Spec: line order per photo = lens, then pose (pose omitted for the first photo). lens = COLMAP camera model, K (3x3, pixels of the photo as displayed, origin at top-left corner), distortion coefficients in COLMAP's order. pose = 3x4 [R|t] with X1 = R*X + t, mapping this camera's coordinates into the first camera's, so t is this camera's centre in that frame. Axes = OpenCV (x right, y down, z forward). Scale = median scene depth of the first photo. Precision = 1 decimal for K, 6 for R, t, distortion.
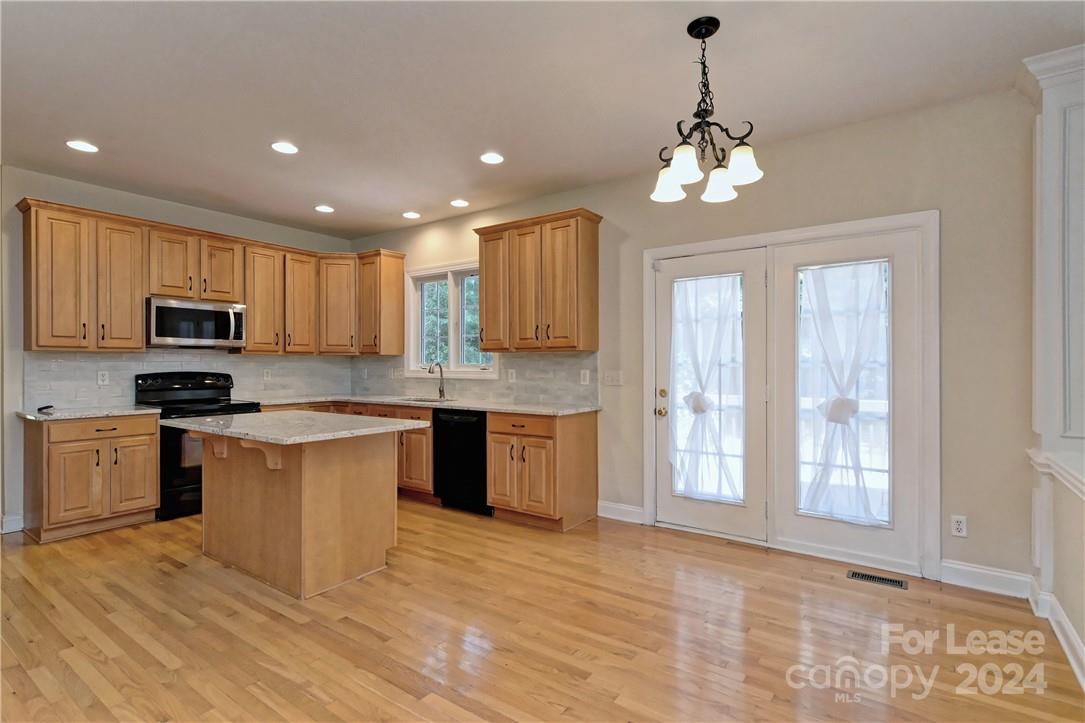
lens RADIAL K [[525.2, 0, 549.9], [0, 525.2, 366.6], [0, 0, 1]] dist [0.011277, -0.001616]
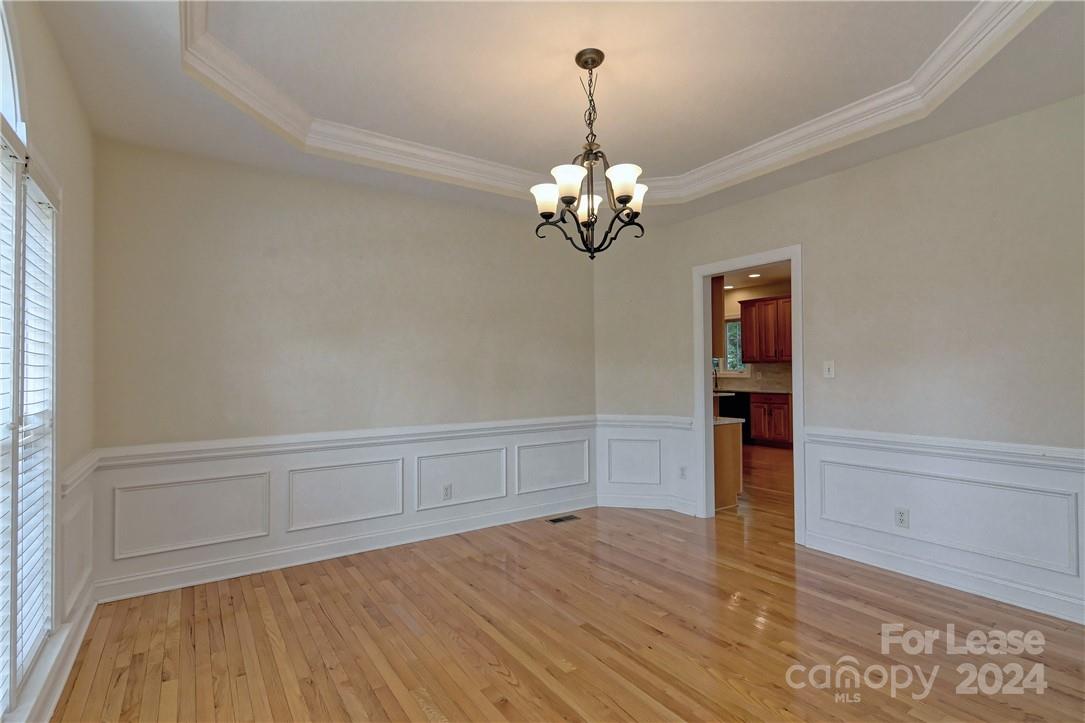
lens RADIAL K [[525.2, 0, 543.2], [0, 525.2, 363.3], [0, 0, 1]] dist [0.011277, -0.001616]
pose [[0.939235, -0.010647, -0.343109, -0.164050], [0.004760, 0.999827, -0.017994, 0.003865], [0.343241, 0.015267, 0.939123, -1.165504]]
